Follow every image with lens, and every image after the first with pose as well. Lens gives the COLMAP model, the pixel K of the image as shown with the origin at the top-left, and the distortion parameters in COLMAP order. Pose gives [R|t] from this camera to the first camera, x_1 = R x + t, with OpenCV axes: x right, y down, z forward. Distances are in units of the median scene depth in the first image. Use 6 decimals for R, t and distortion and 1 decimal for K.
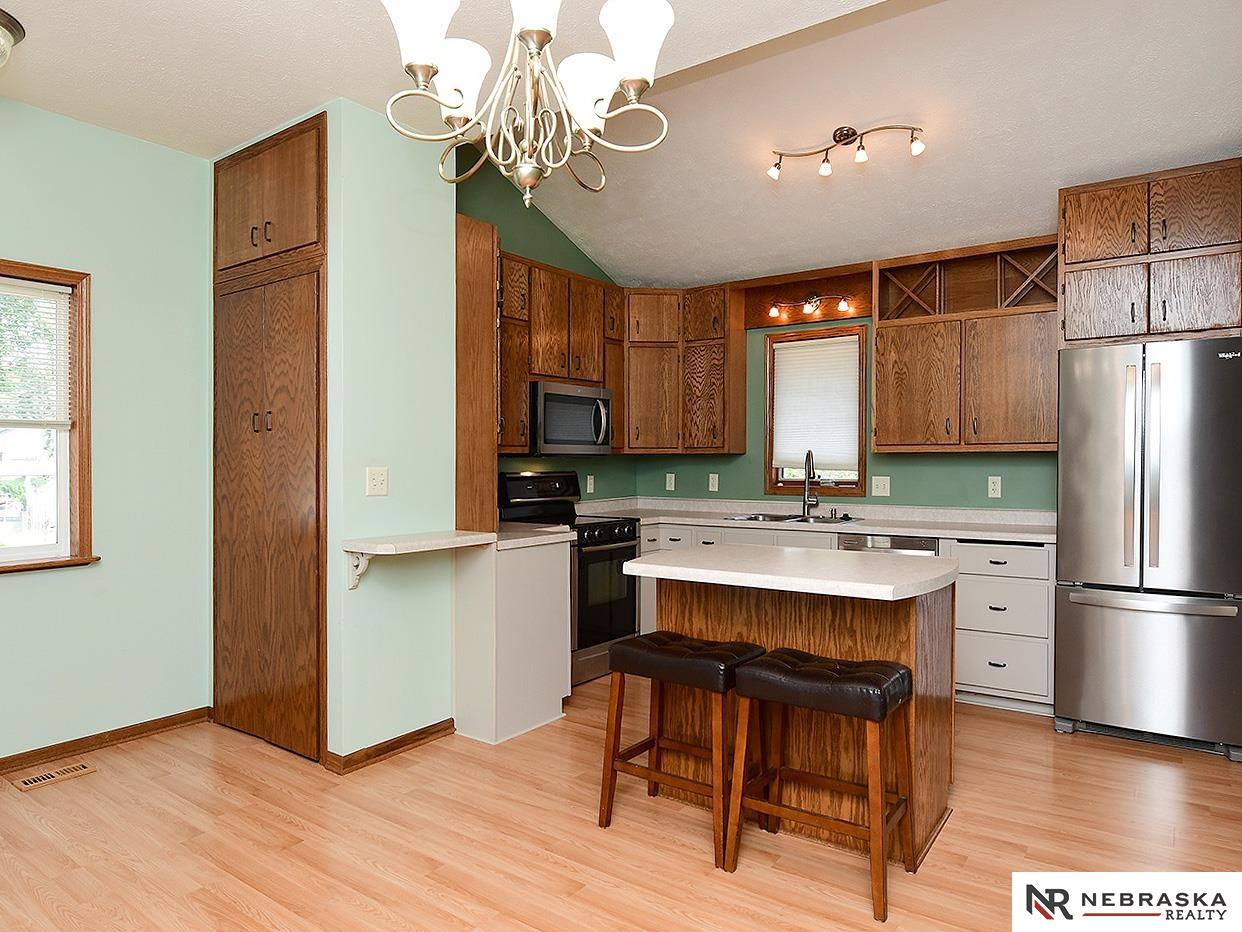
lens RADIAL K [[769.2, 0, 658.0], [0, 769.2, 465.1], [0, 0, 1]] dist [-0.003967, -0.001864]
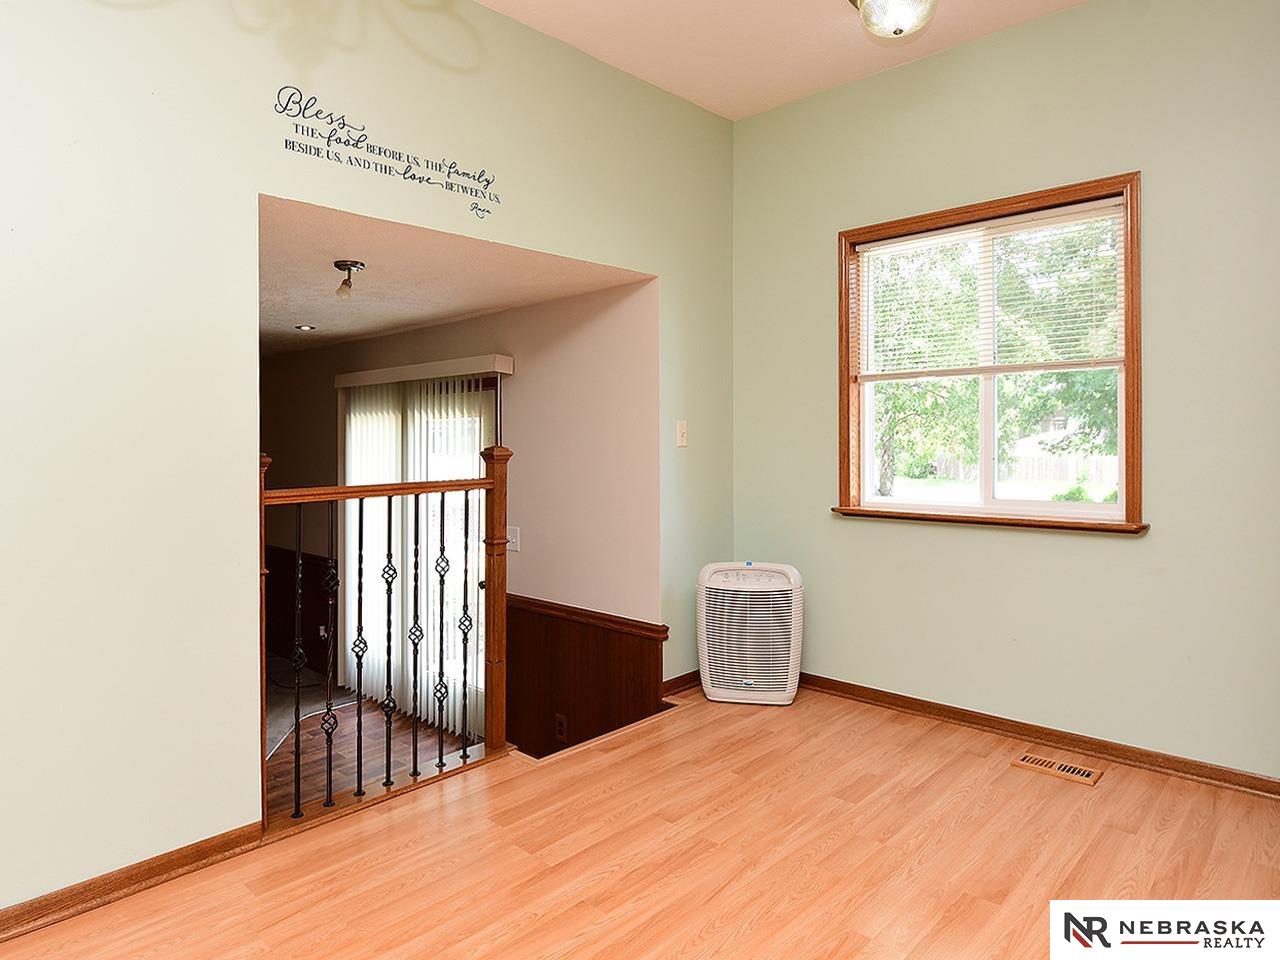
lens RADIAL K [[800.1, 0, 635.0], [0, 800.1, 403.9], [0, 0, 1]] dist [-0.007839, -0.003803]
pose [[-0.156369, -0.038700, -0.986940, 0.115056], [-0.006561, 0.999251, -0.038143, 0.018683], [0.987677, 0.000511, -0.156506, 0.397484]]
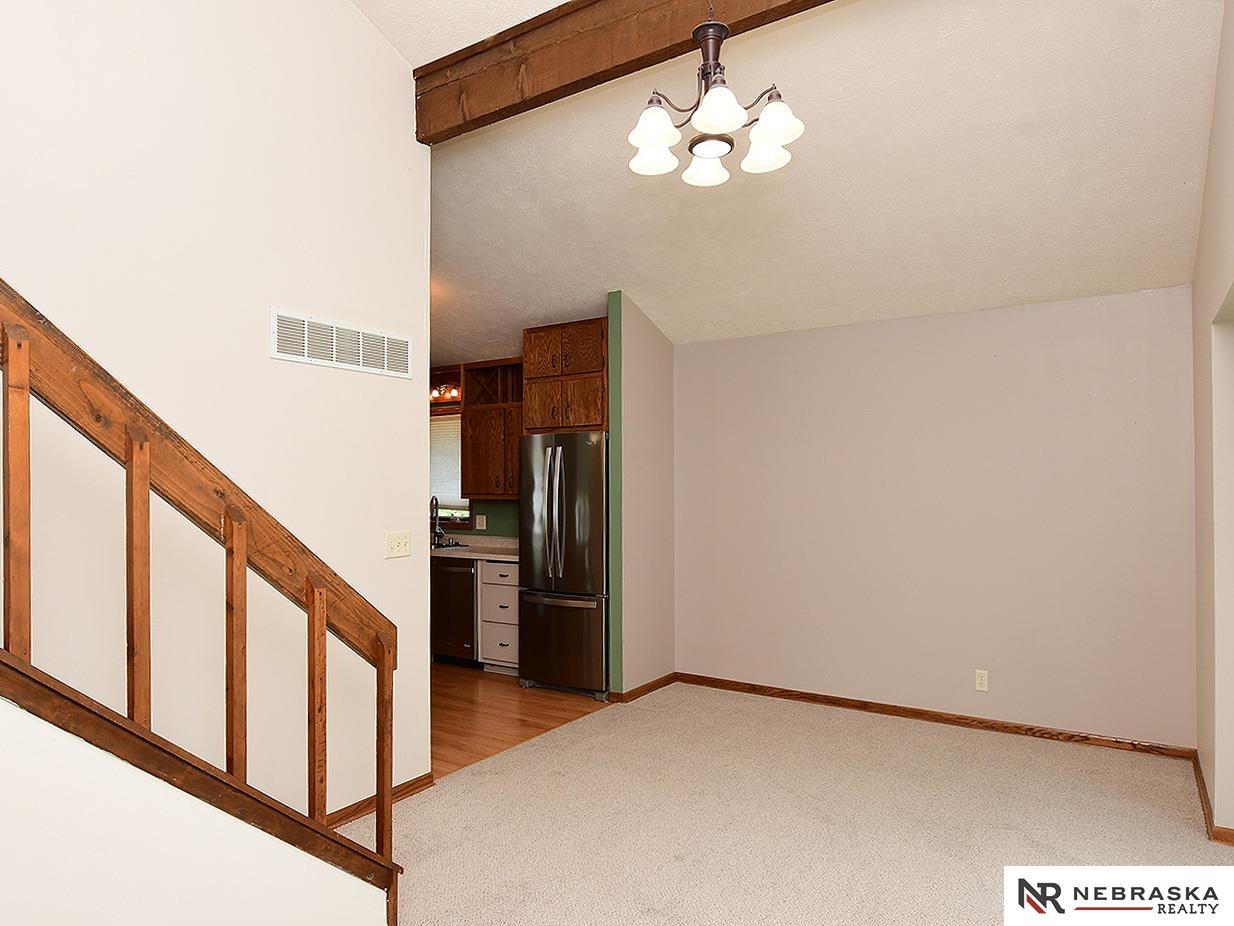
lens RADIAL K [[772.6, 0, 614.8], [0, 772.6, 484.9], [0, 0, 1]] dist [-0.000591, -0.000358]
pose [[0.999874, -0.001036, 0.015849, 0.513930], [0.001153, 0.999972, -0.007348, -0.029830], [-0.015841, 0.007365, 0.999847, -0.400658]]
